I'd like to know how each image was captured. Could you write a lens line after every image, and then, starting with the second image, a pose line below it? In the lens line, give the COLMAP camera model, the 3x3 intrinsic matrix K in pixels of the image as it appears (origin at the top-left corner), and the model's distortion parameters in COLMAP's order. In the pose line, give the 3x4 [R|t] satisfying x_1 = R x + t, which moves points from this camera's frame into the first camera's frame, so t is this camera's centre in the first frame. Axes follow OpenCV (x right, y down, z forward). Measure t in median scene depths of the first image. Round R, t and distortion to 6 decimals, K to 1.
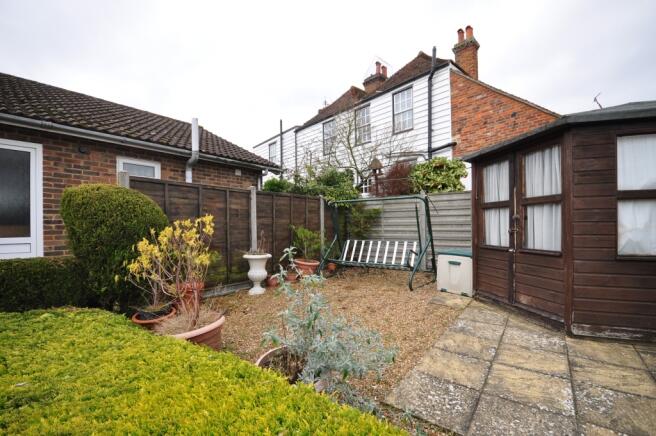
lens RADIAL K [[283.6, 0, 327.8], [0, 283.6, 222.7], [0, 0, 1]] dist [-0.002489, -0.001225]
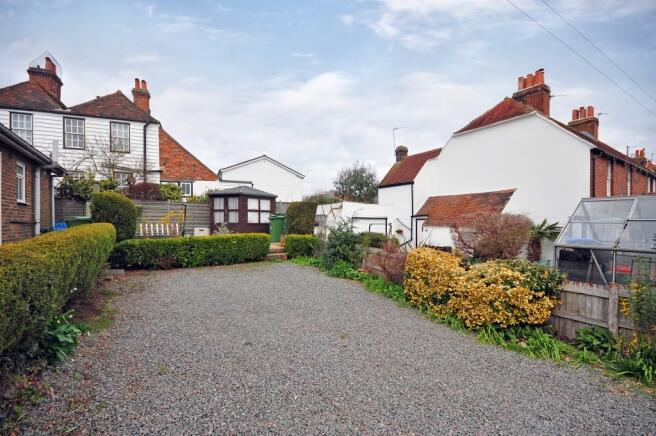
lens RADIAL K [[283.6, 0, 327.9], [0, 283.6, 219.3], [0, 0, 1]] dist [-0.002489, -0.001225]
pose [[0.282009, 0.008312, 0.959376, -0.950154], [-0.012173, 0.999913, -0.005085, 0.018568], [-0.959335, -0.010244, 0.282085, -0.492276]]
